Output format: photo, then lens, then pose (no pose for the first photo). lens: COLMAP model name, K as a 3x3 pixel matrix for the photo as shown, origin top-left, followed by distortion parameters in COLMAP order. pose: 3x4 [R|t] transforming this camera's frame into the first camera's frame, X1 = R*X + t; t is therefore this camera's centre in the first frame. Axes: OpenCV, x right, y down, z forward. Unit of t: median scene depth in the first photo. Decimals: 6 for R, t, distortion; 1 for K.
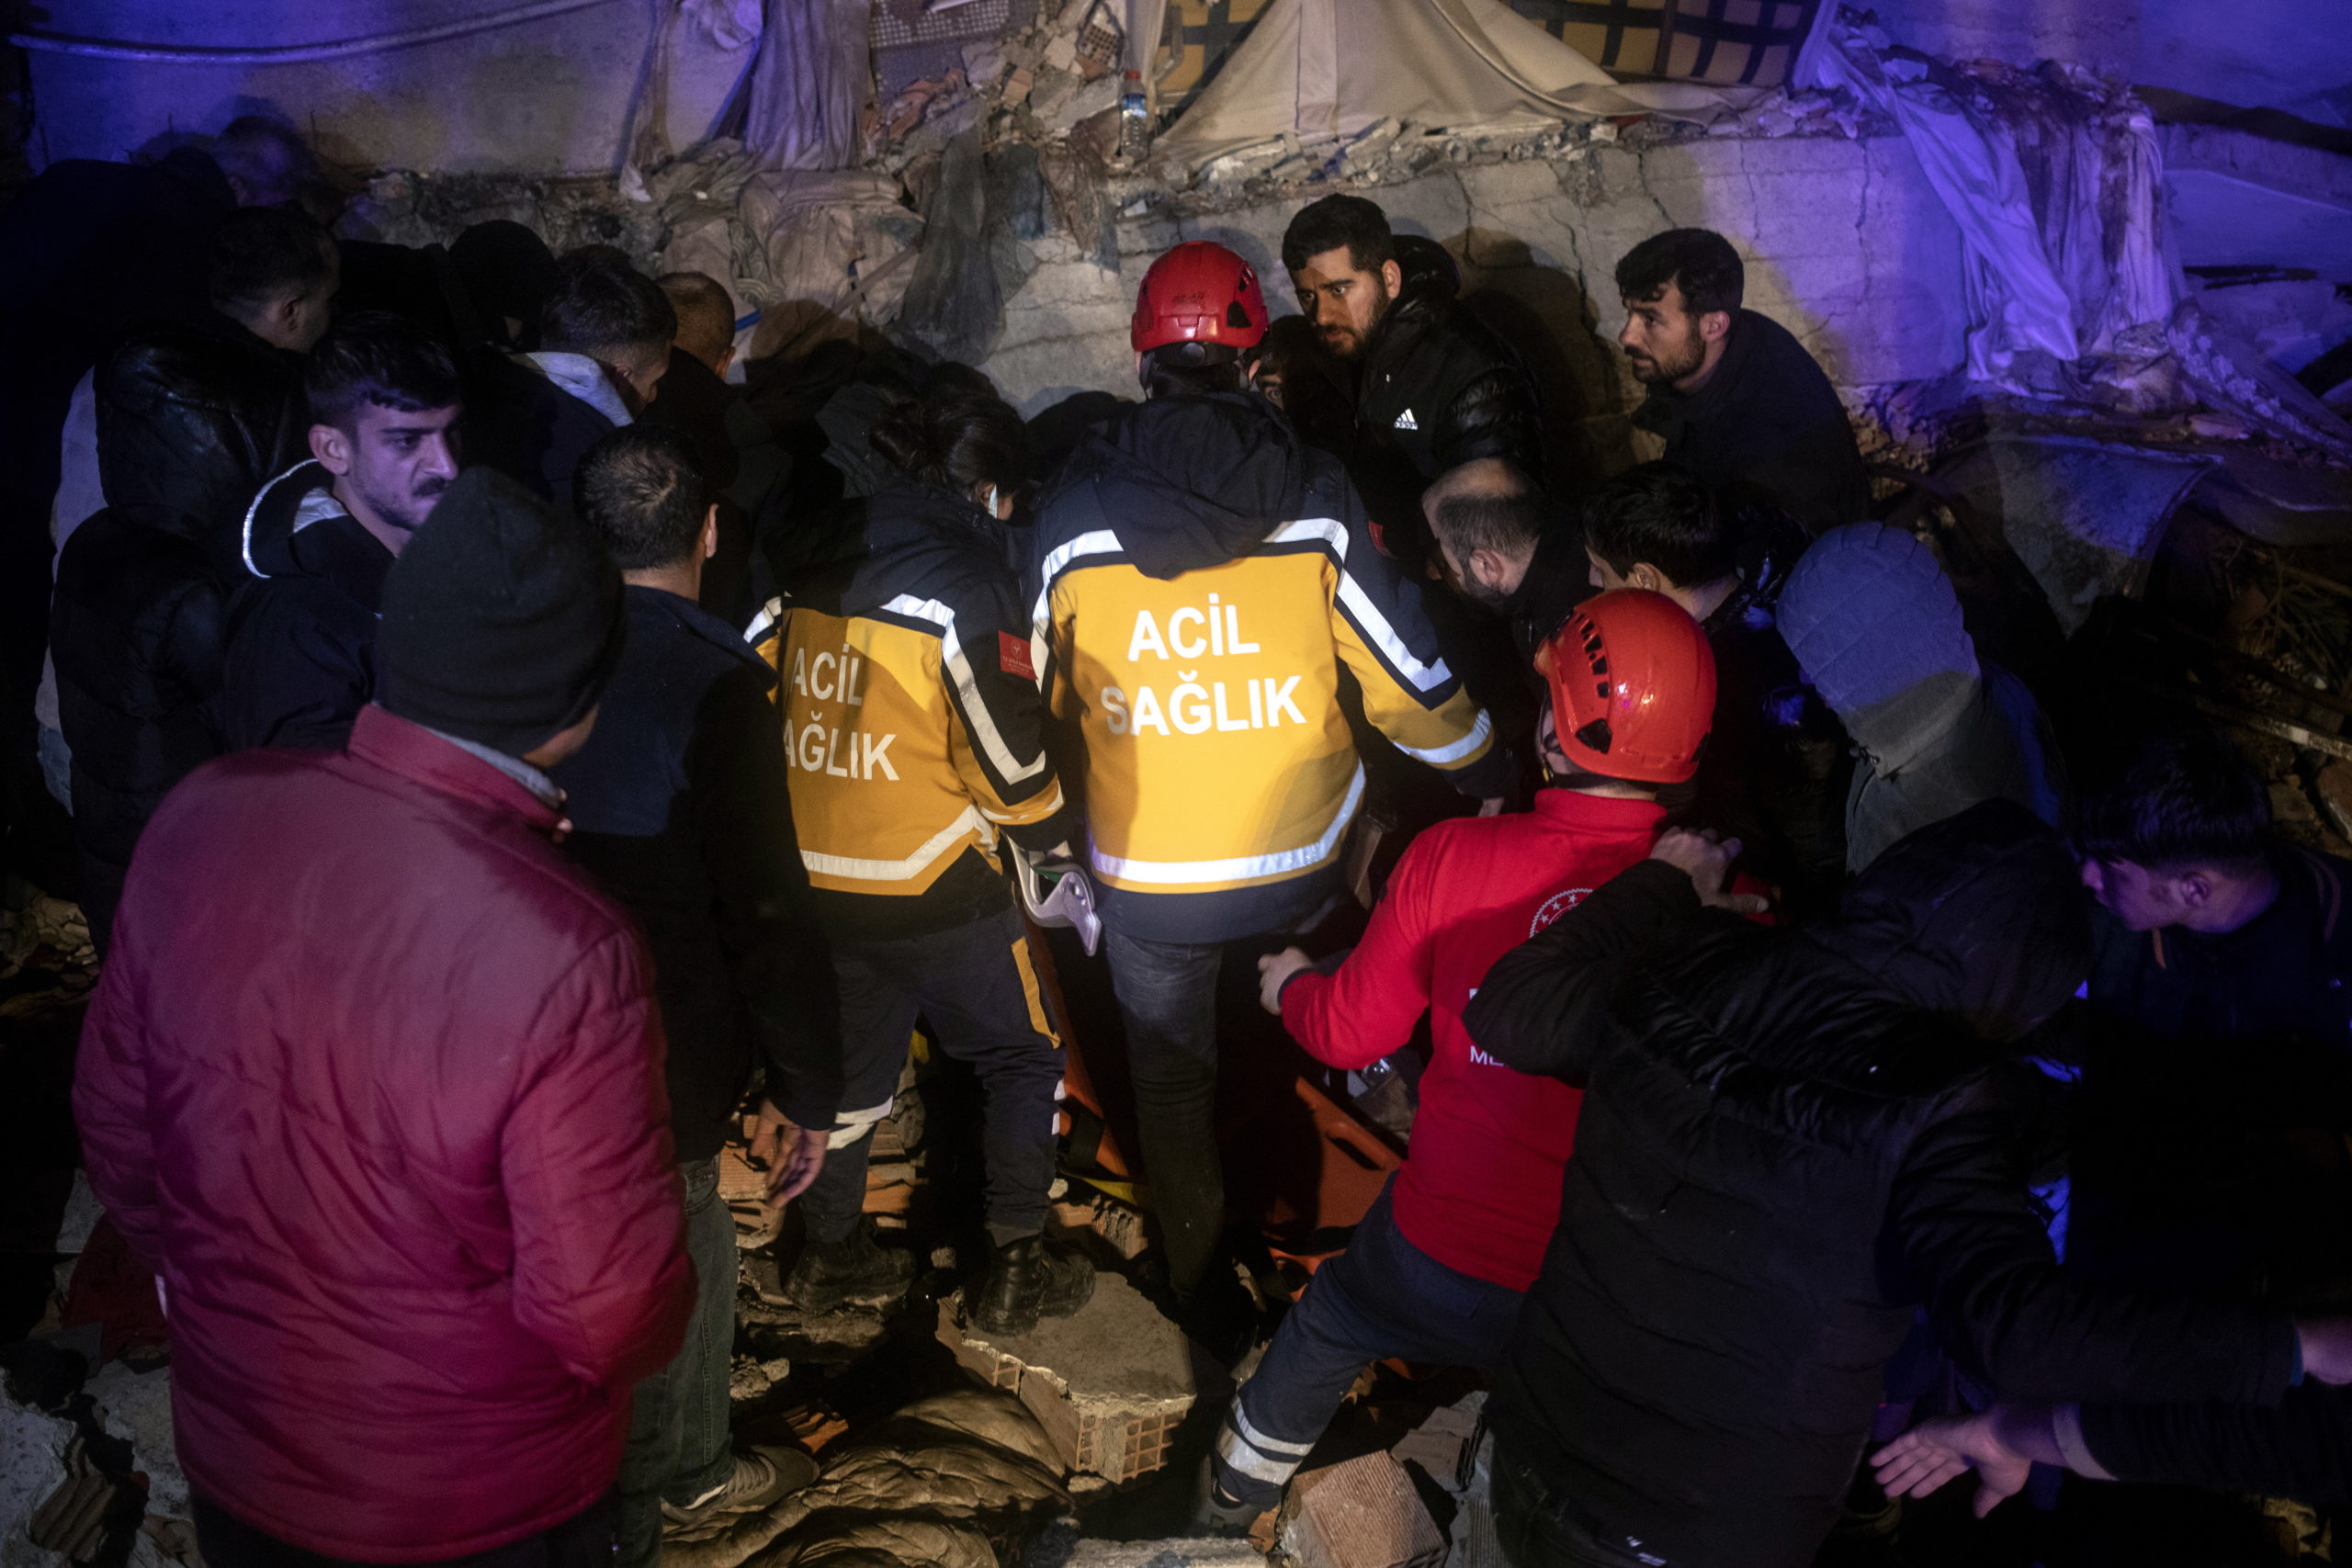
lens RADIAL K [[2595.0, 0, 1176.0], [0, 2595.0, 784.0], [0, 0, 1]] dist [-0.082530, 0.202790]
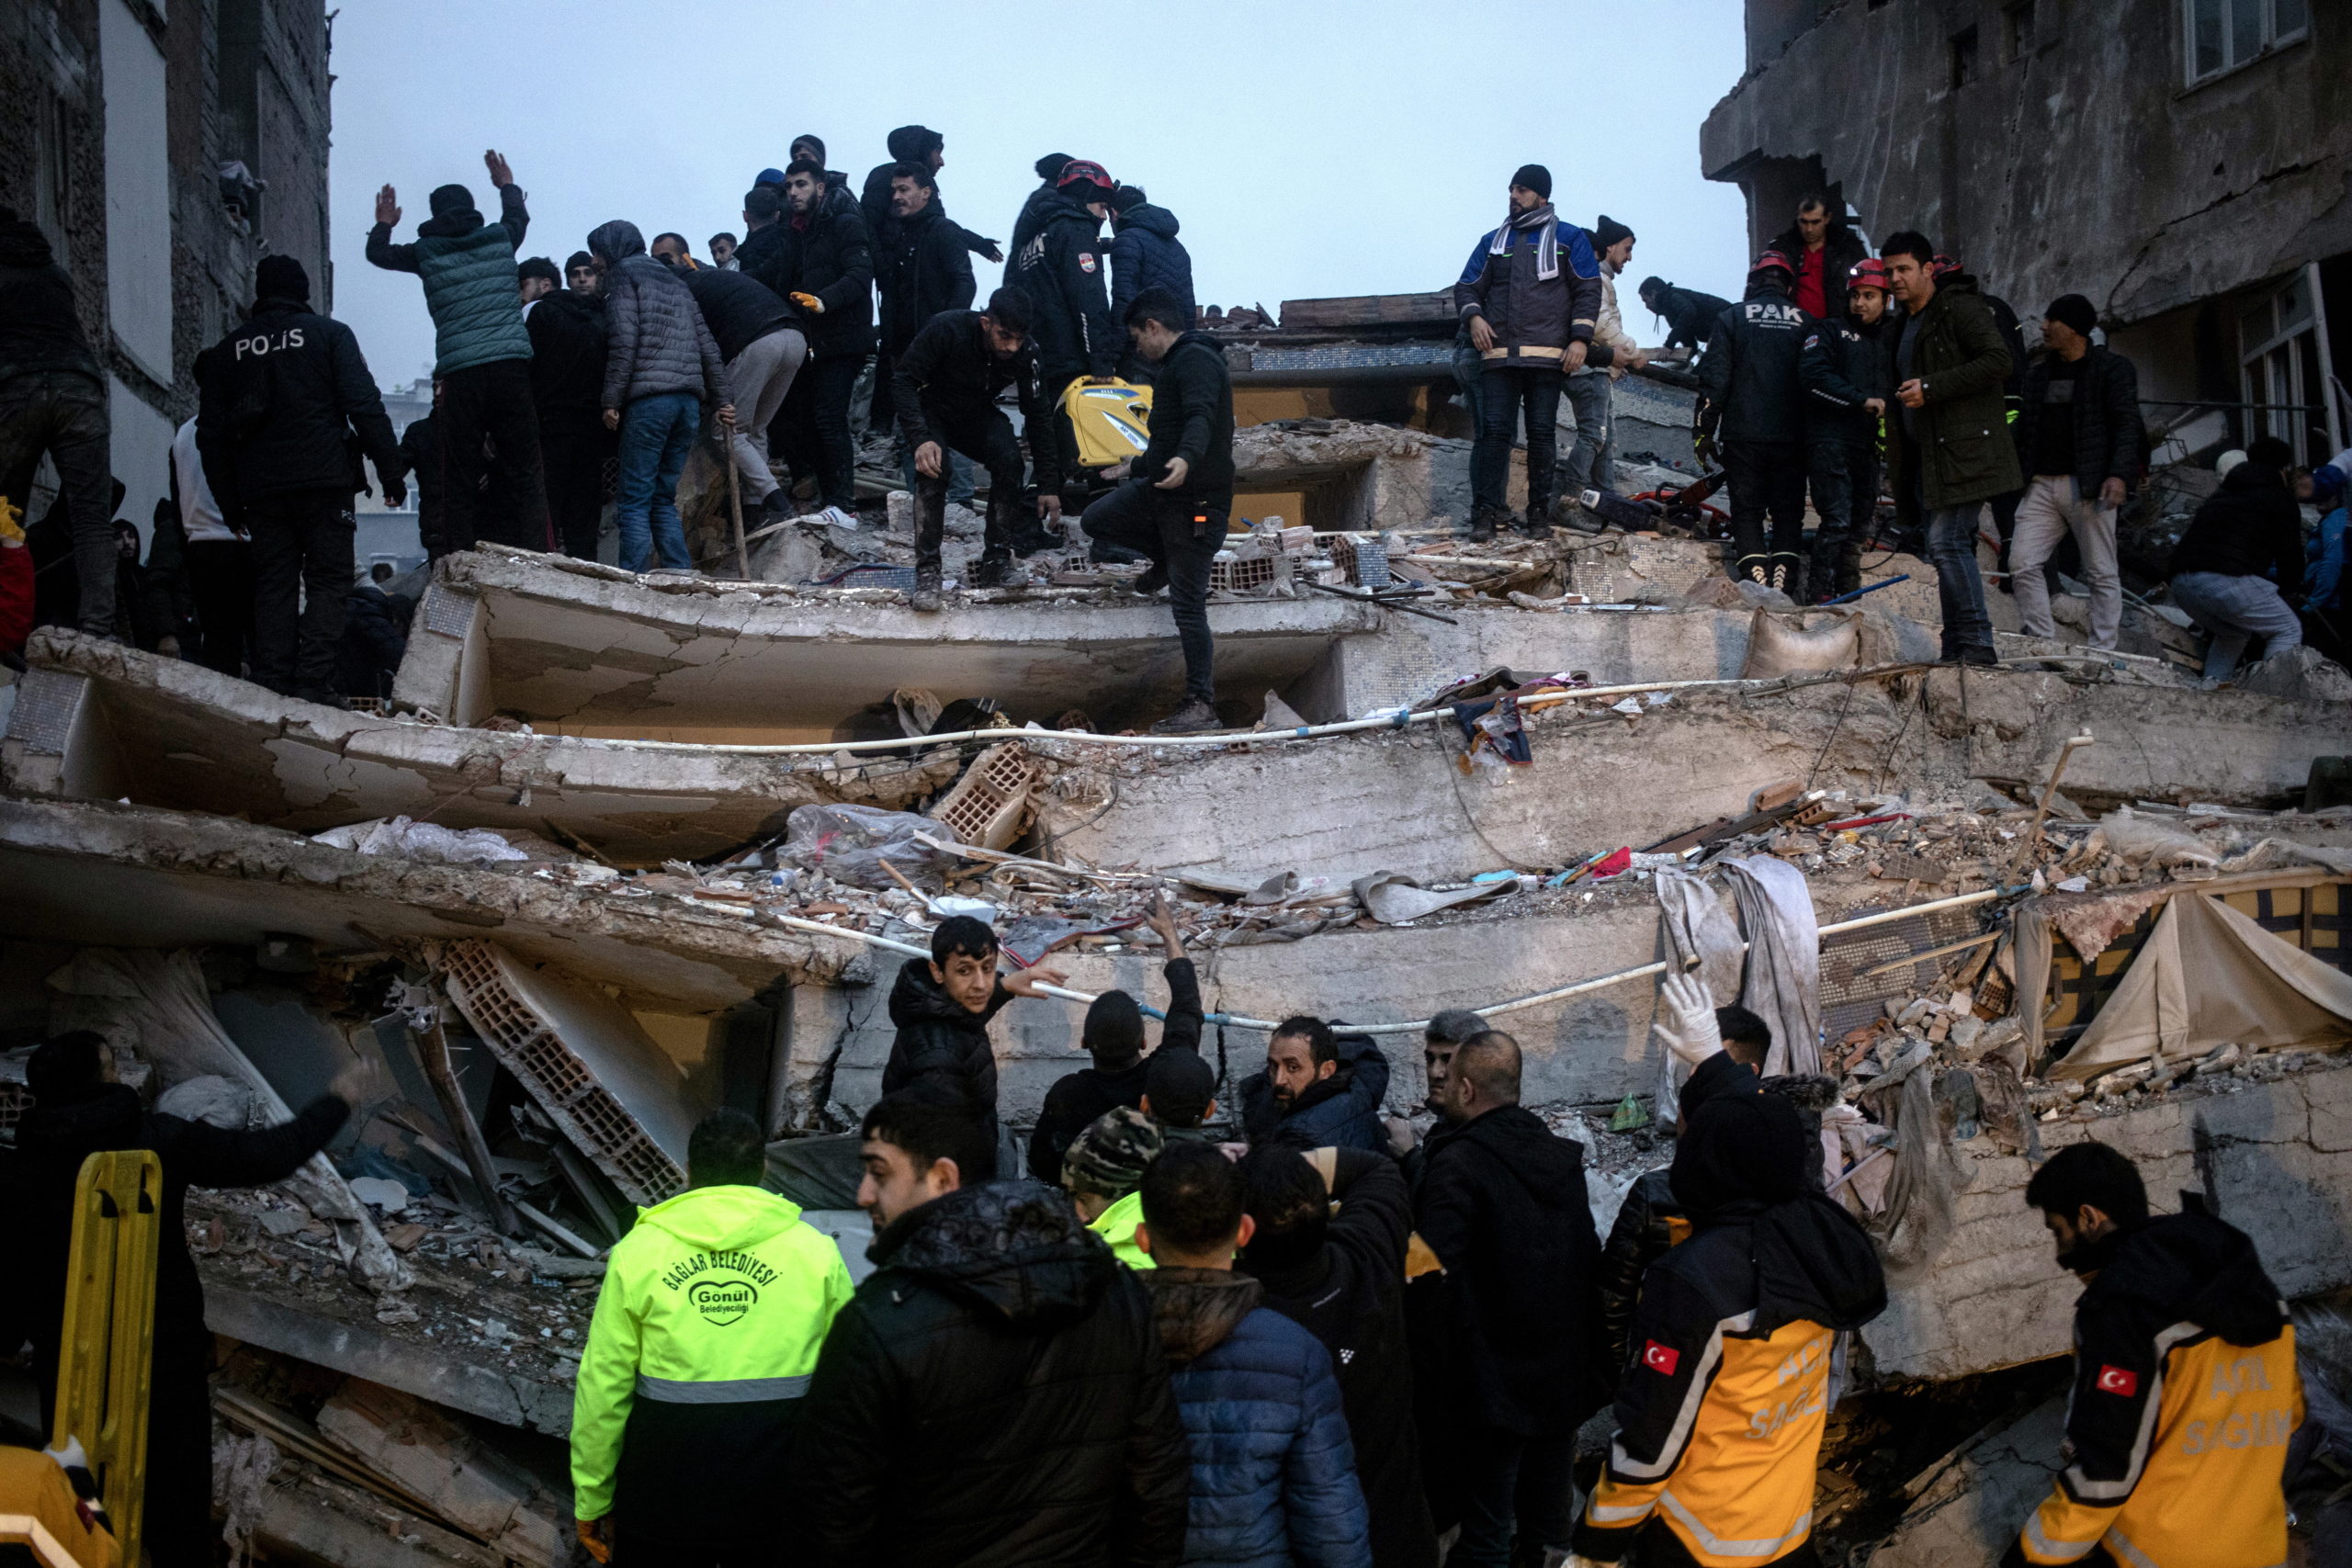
lens RADIAL K [[2595.0, 0, 1176.0], [0, 2595.0, 784.0], [0, 0, 1]] dist [-0.082530, 0.202790]
pose [[0.990045, -0.051194, -0.131108, -0.267175], [0.000083, 0.931719, -0.363181, 0.092483], [0.140748, 0.359555, 0.922448, -0.318373]]
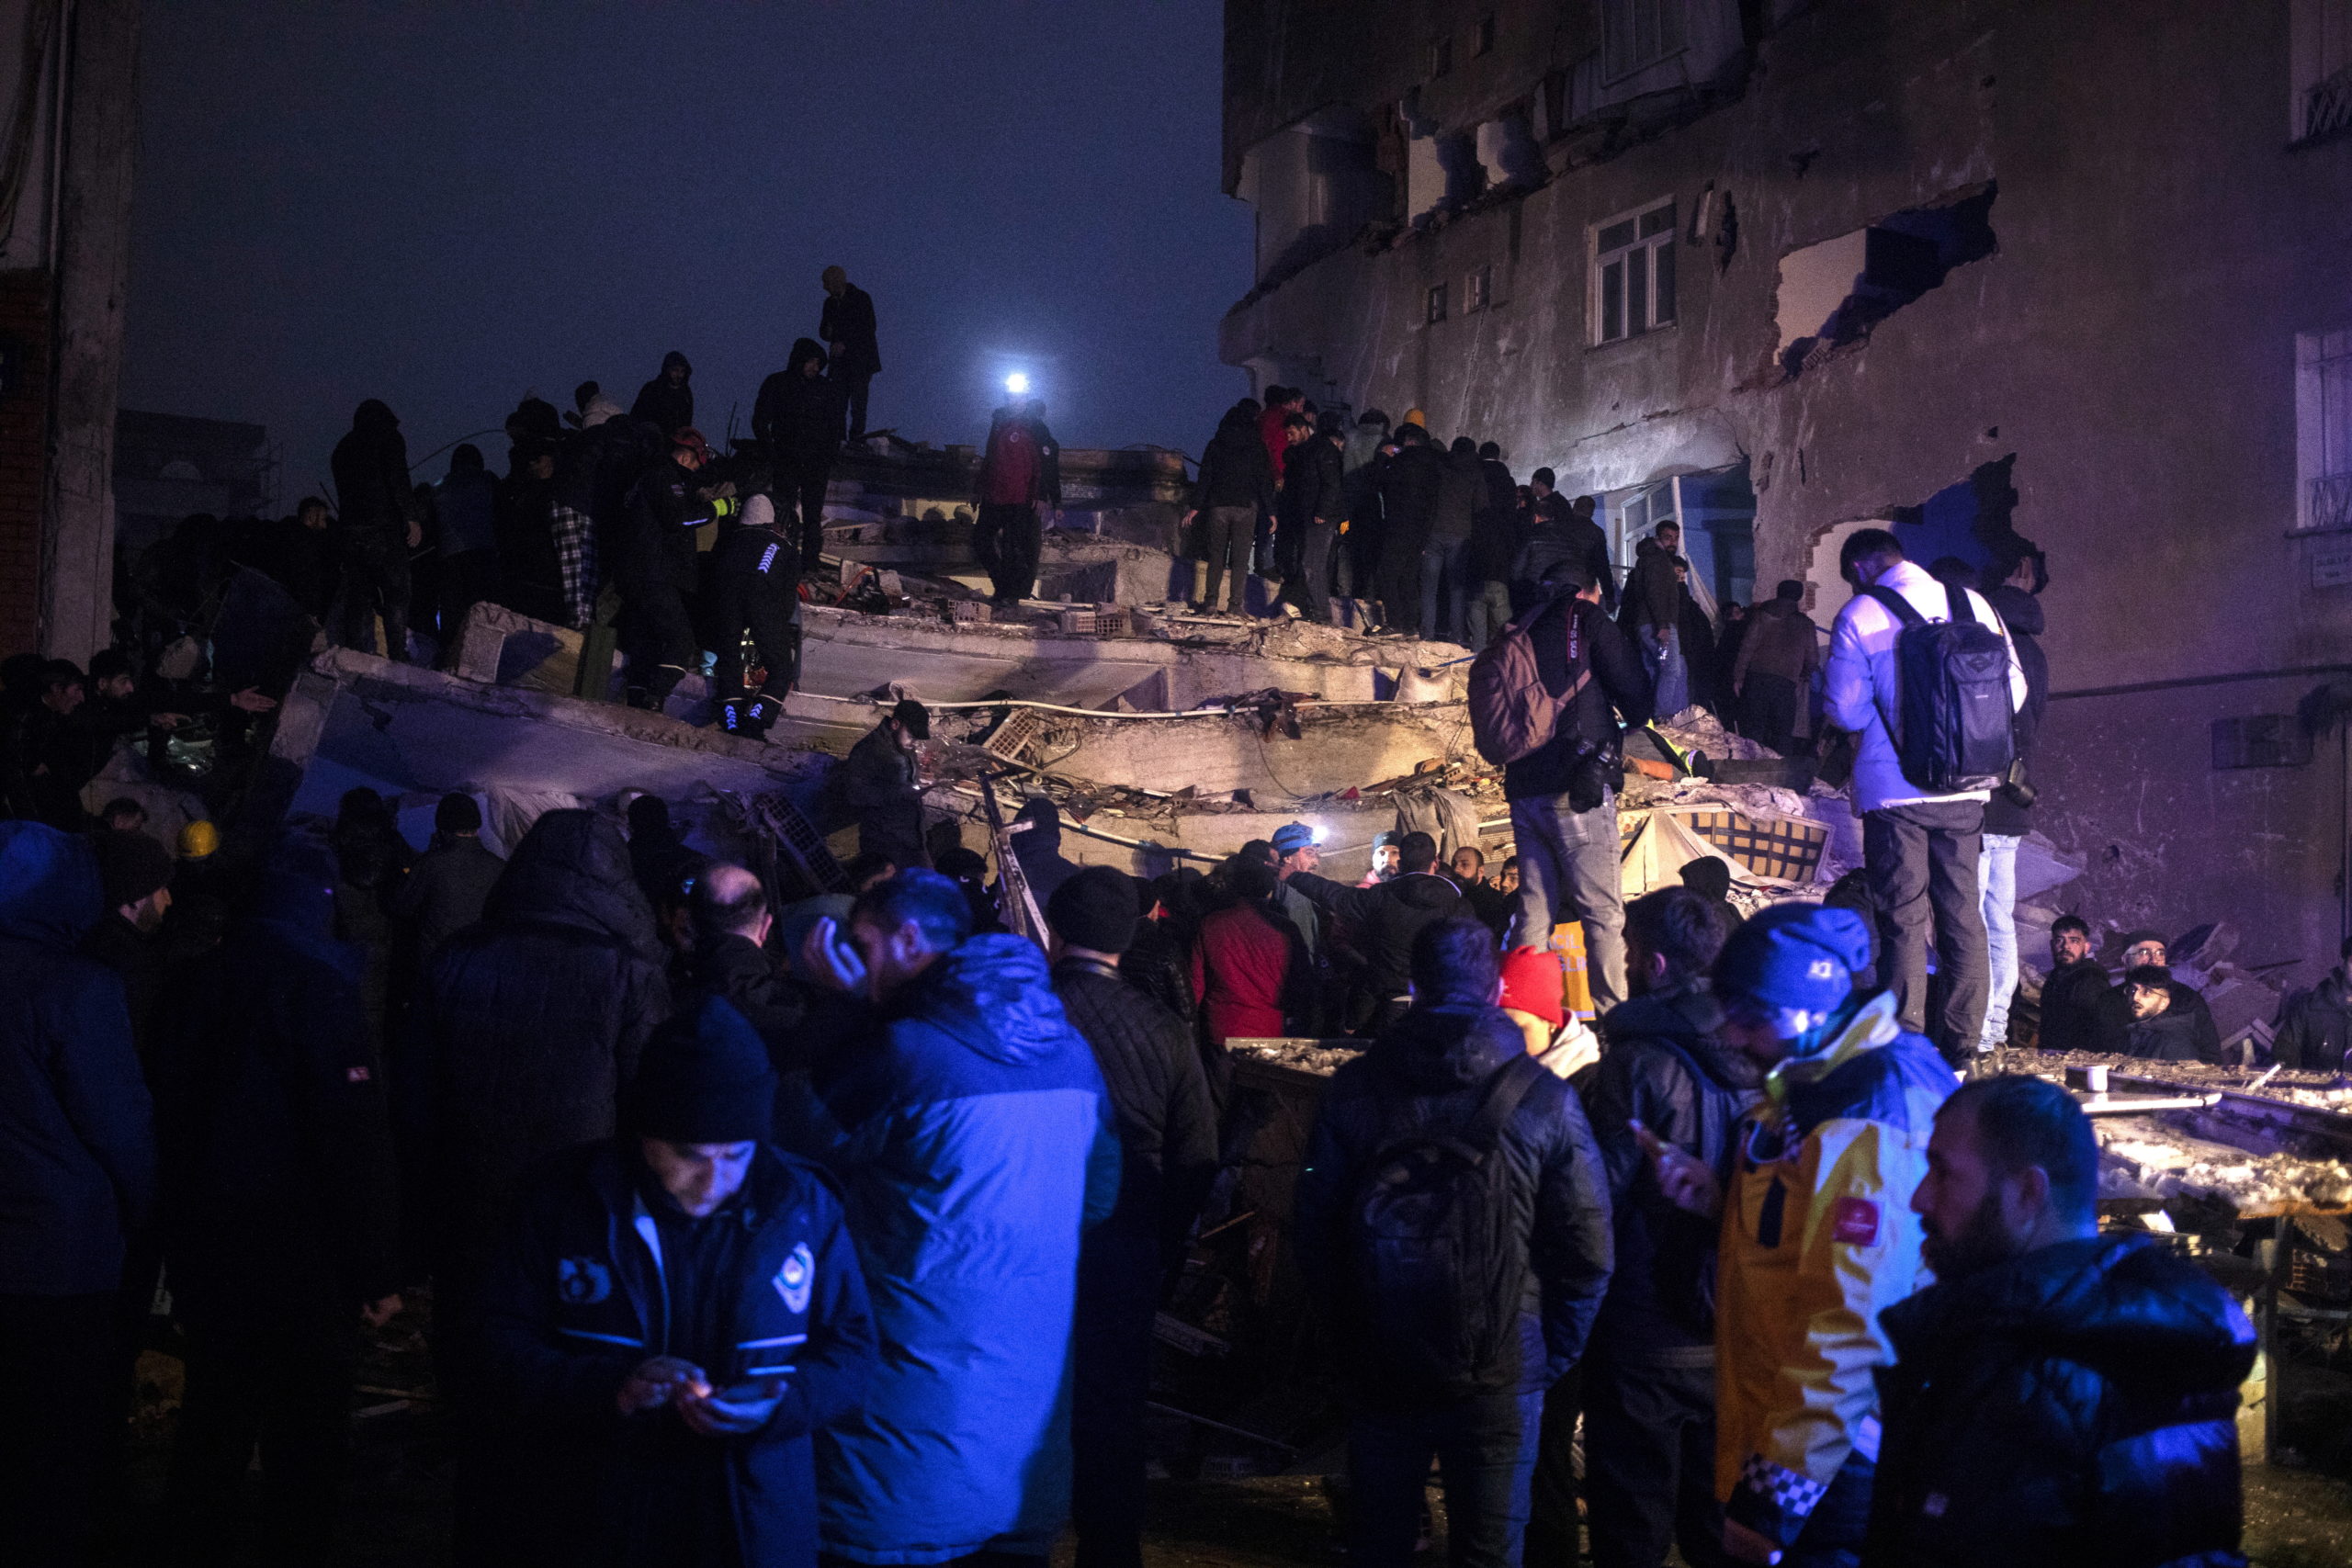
lens RADIAL K [[2659.6, 0, 1176.0], [0, 2659.6, 784.0], [0, 0, 1]] dist [-0.104420, 0.235125]
pose [[0.990928, -0.005392, 0.134288, -0.764938], [0.058858, 0.915690, -0.397552, 0.664228], [-0.120823, 0.401849, 0.907700, -1.366115]]
